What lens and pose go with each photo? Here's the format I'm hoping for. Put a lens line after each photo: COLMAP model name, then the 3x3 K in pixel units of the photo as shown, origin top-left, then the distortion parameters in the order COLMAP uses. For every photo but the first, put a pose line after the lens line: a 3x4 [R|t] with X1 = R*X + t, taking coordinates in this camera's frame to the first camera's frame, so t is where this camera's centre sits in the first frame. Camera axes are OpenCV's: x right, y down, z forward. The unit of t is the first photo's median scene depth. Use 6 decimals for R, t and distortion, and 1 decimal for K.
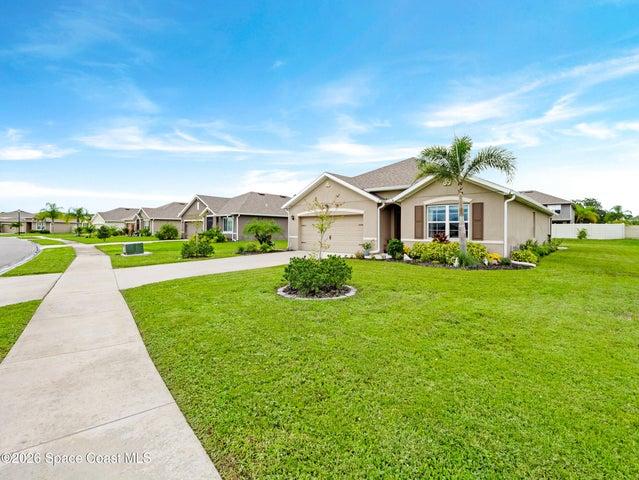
lens RADIAL K [[318.3, 0, 319.4], [0, 318.3, 228.7], [0, 0, 1]] dist [-0.015942, -0.000588]
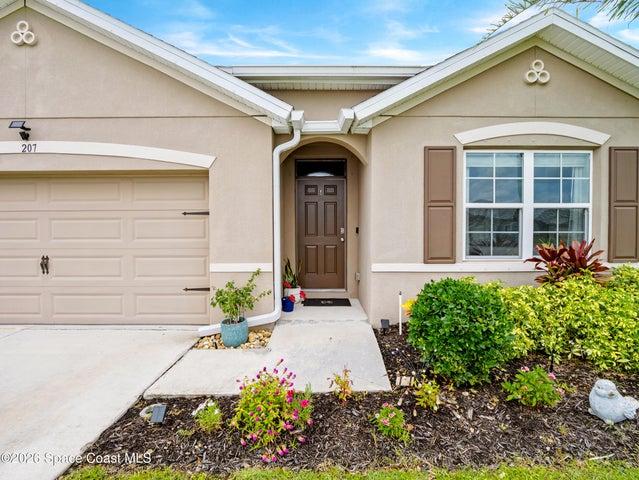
lens RADIAL K [[306.7, 0, 316.6], [0, 306.7, 235.2], [0, 0, 1]] dist [-0.015391, -0.000318]
pose [[0.748347, -0.024637, 0.662850, 0.045142], [0.002862, 0.999421, 0.033915, -0.002467], [-0.663302, -0.023483, 0.747983, 0.861612]]
